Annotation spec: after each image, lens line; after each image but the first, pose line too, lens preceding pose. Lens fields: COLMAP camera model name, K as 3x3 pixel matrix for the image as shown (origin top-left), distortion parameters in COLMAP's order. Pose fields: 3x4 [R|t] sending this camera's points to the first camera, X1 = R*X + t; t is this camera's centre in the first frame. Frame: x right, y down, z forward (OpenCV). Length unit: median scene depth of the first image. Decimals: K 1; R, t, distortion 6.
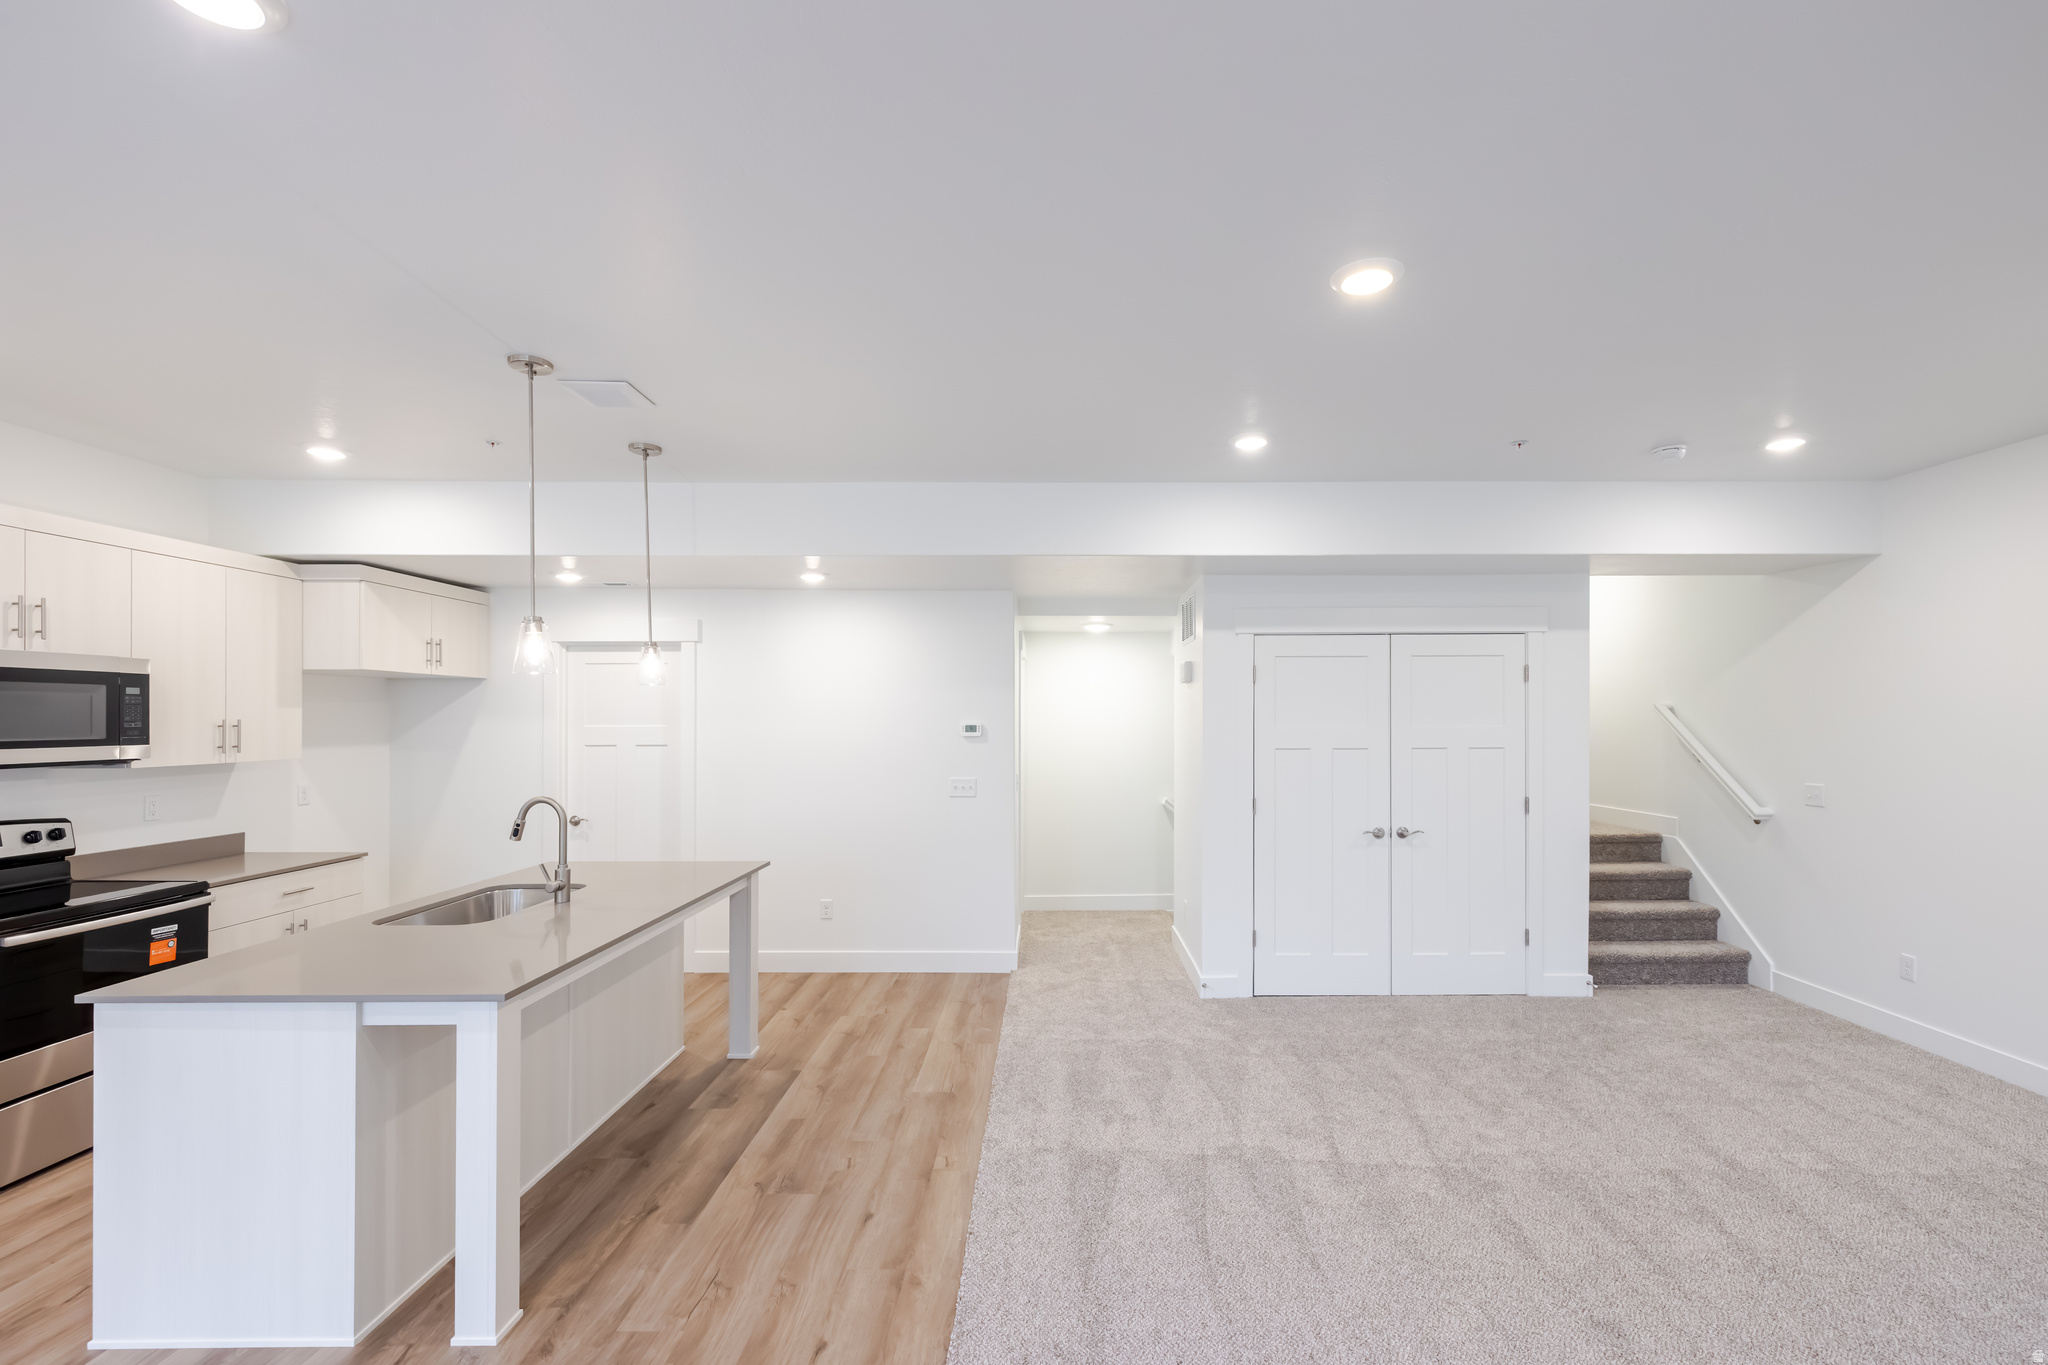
lens RADIAL K [[877.5, 0, 1052.3], [0, 877.5, 714.8], [0, 0, 1]] dist [0.001625, 0.000371]
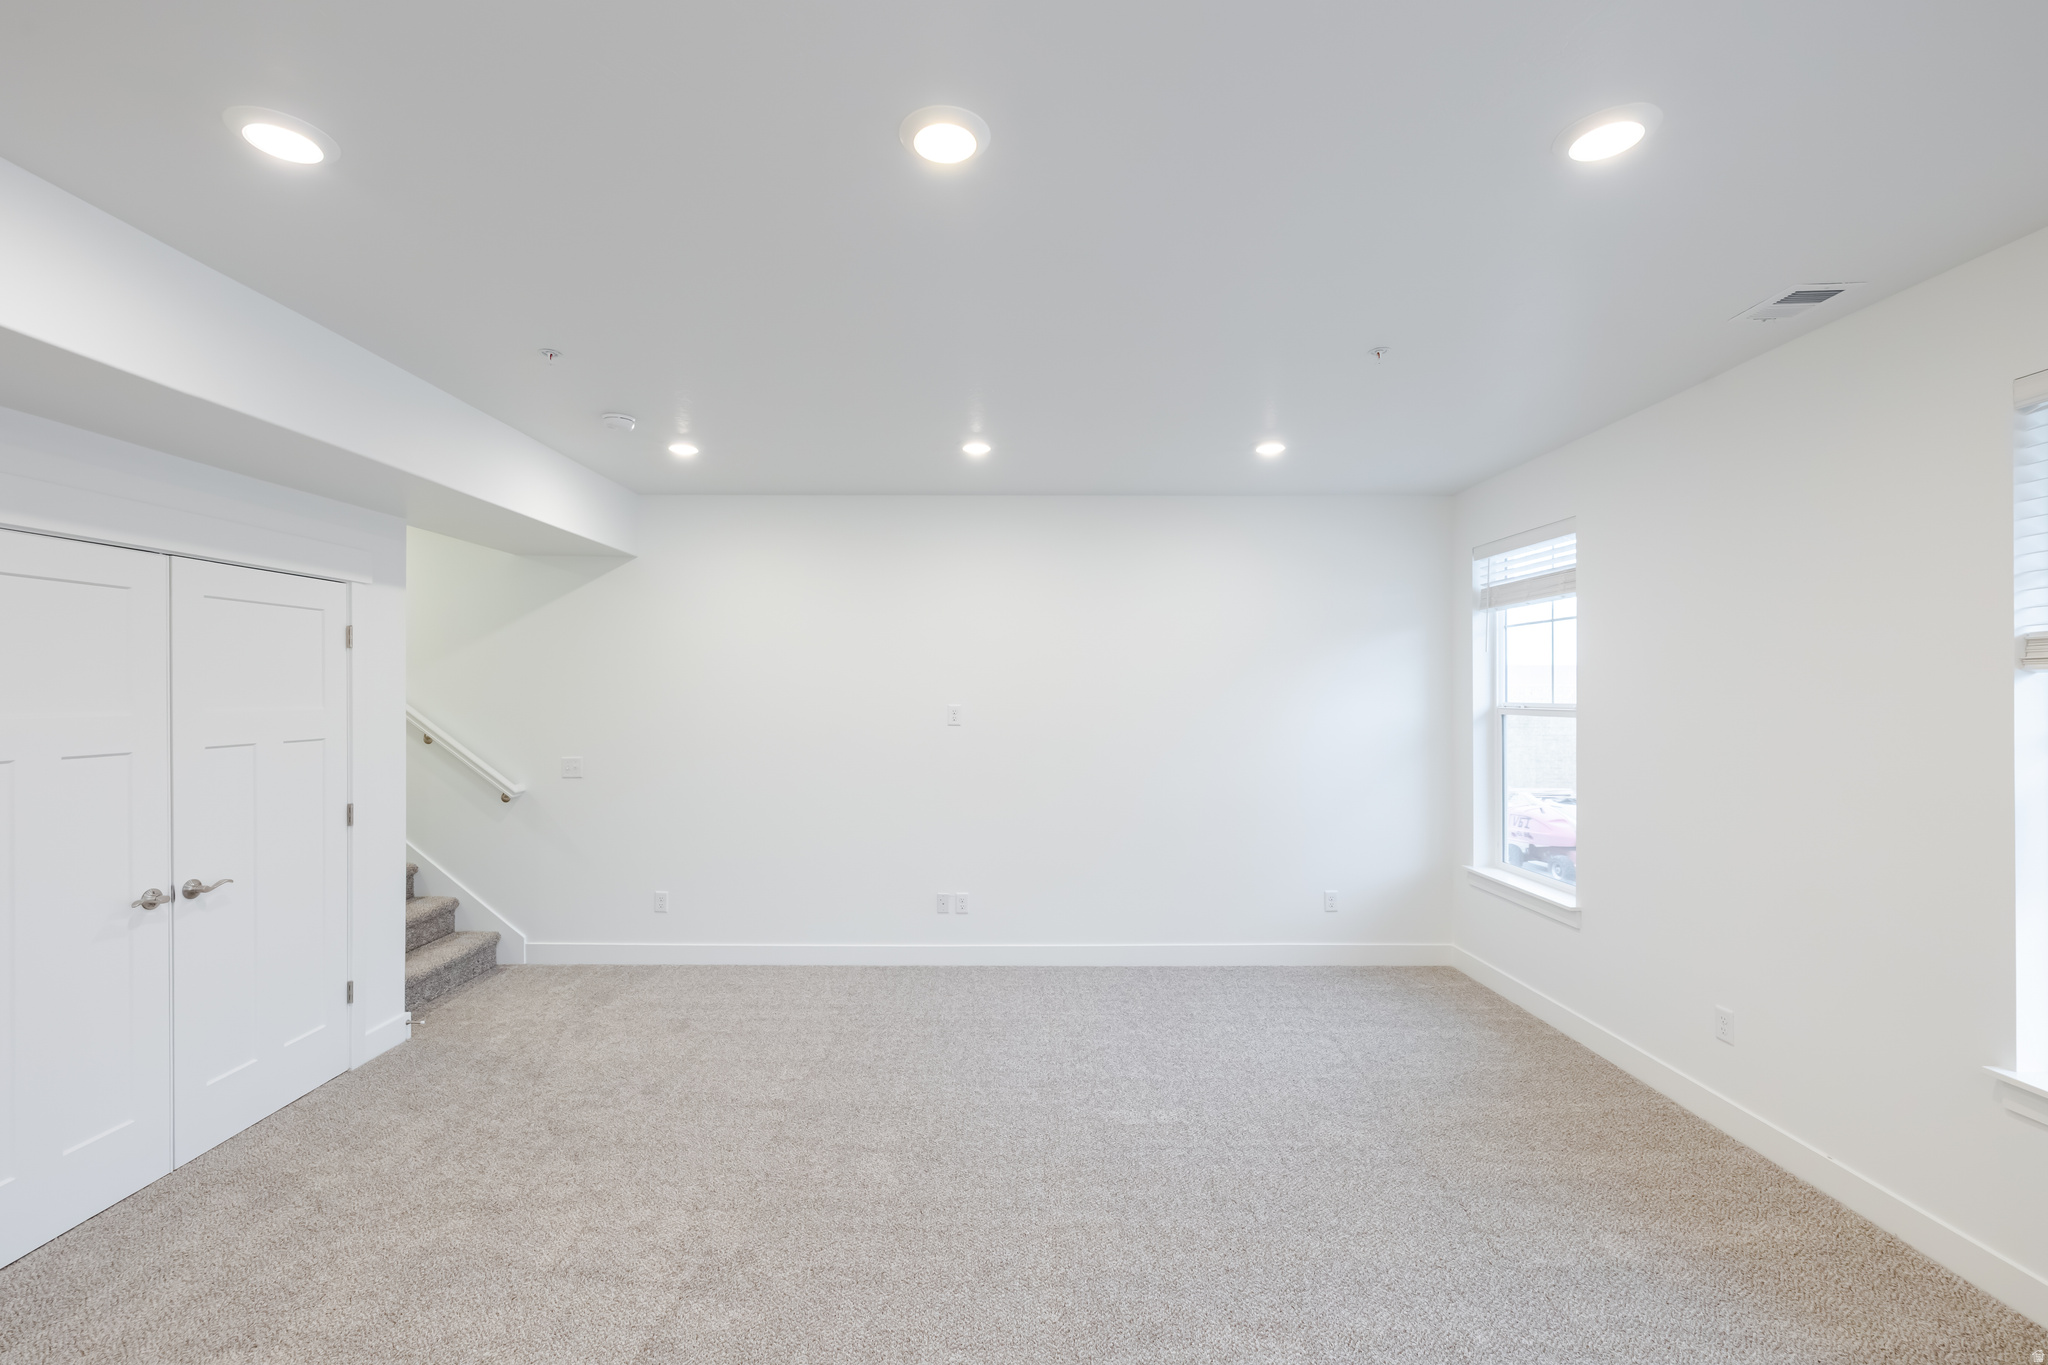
lens RADIAL K [[877.5, 0, 1008.4], [0, 877.5, 691.4], [0, 0, 1]] dist [0.001625, 0.000371]
pose [[0.002195, 0.001594, 0.999996, -0.235826], [-0.005952, 0.999981, -0.001581, -0.003818], [-0.999980, -0.005948, 0.002204, 0.520061]]
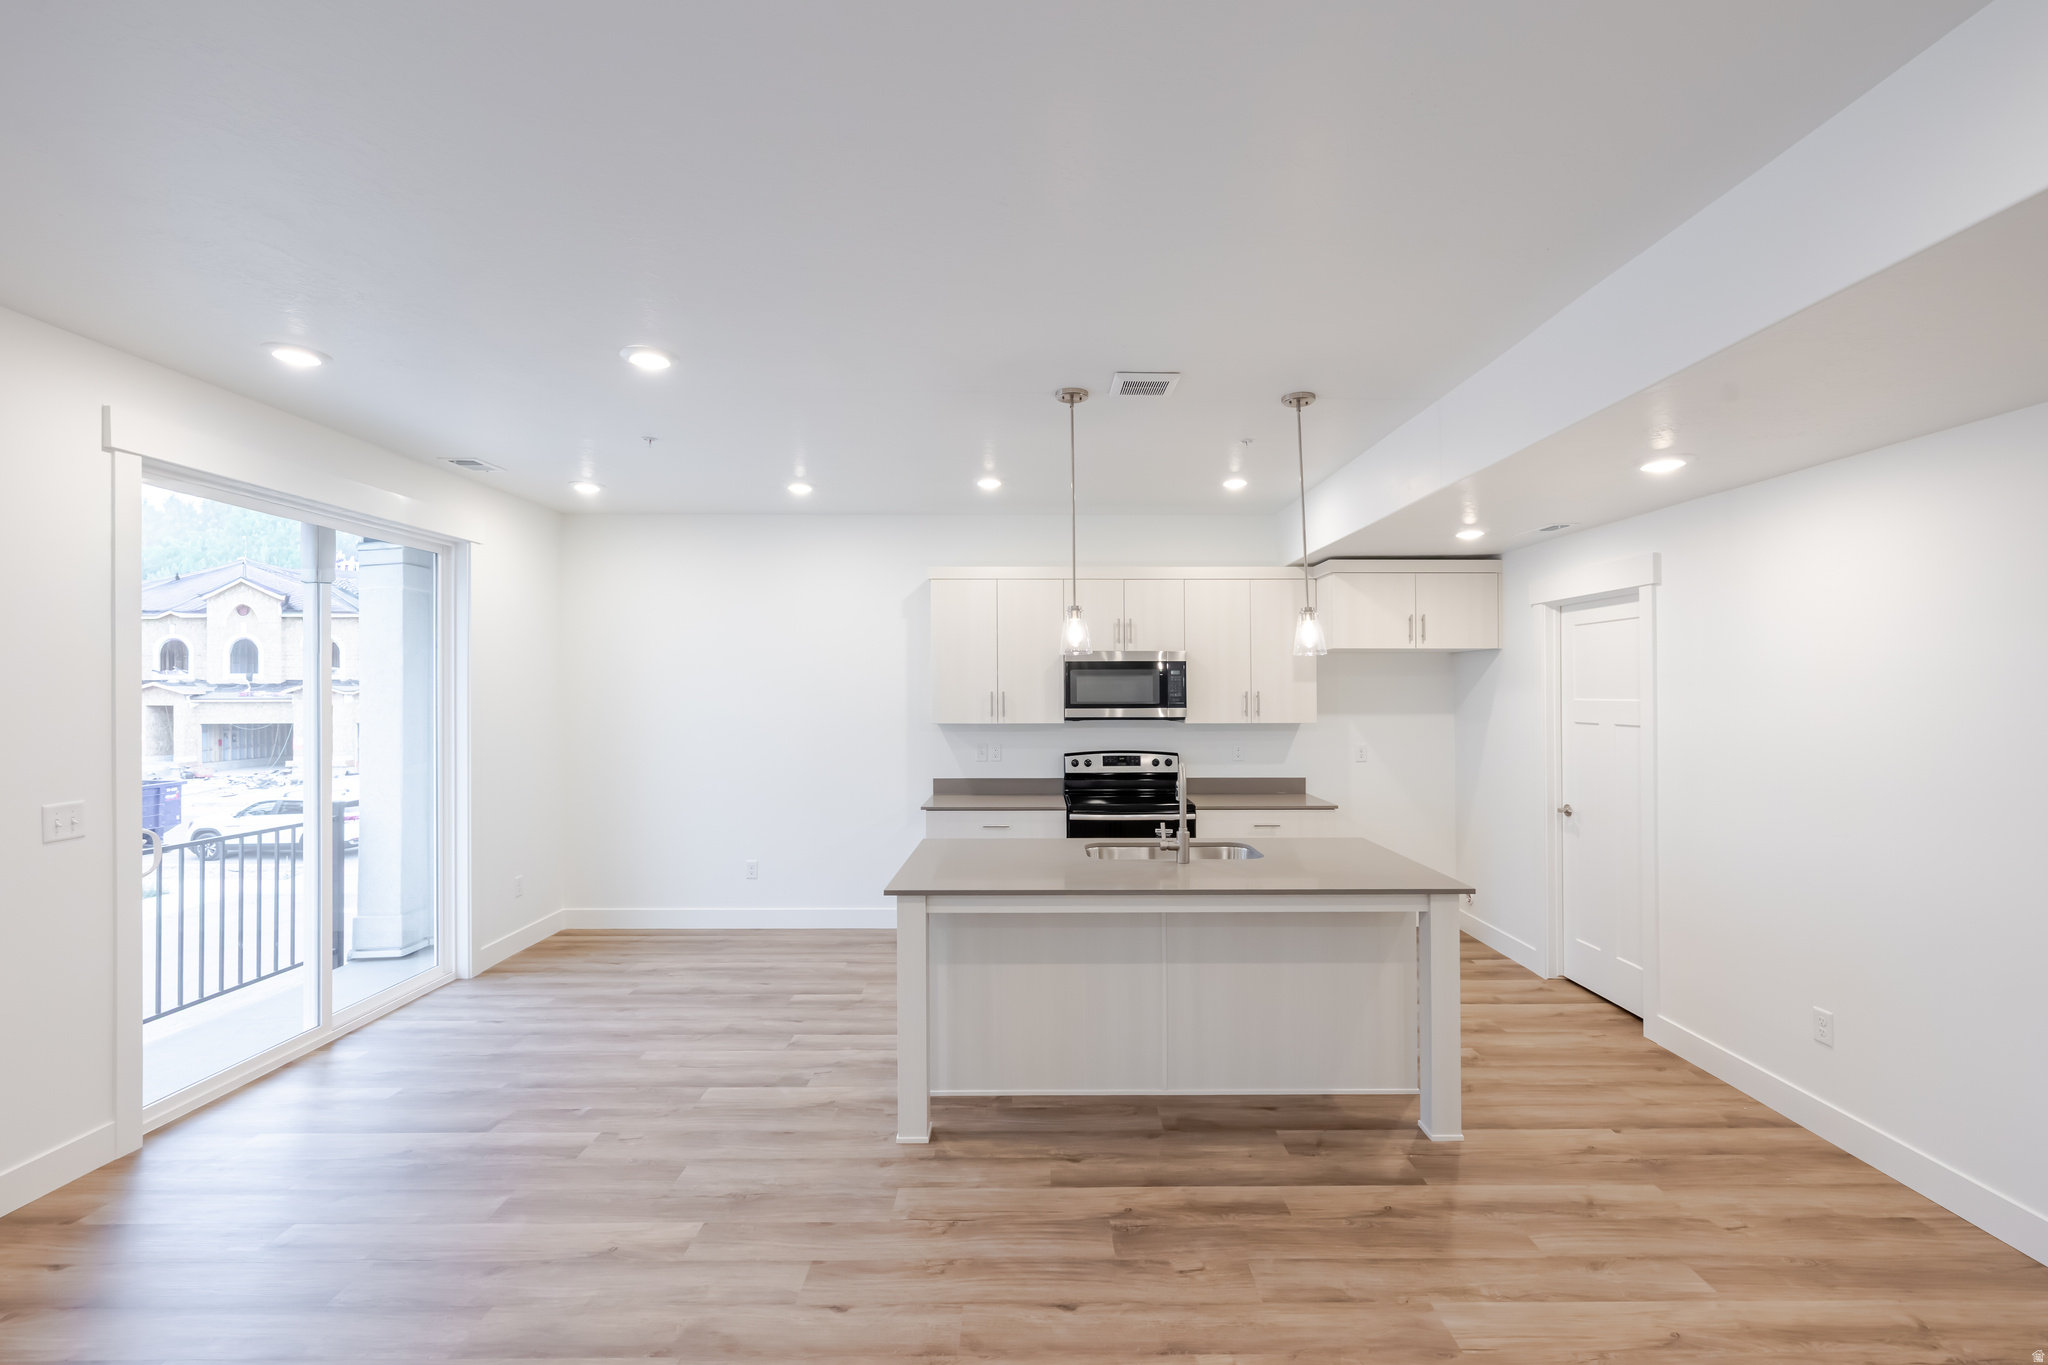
lens RADIAL K [[877.5, 0, 1057.6], [0, 877.5, 688.7], [0, 0, 1]] dist [0.001625, 0.000371]
pose [[0.015919, -0.000142, -0.999873, 0.396664], [0.004840, 0.999988, -0.000065, -0.000134], [0.999862, -0.004839, 0.015920, 0.645256]]
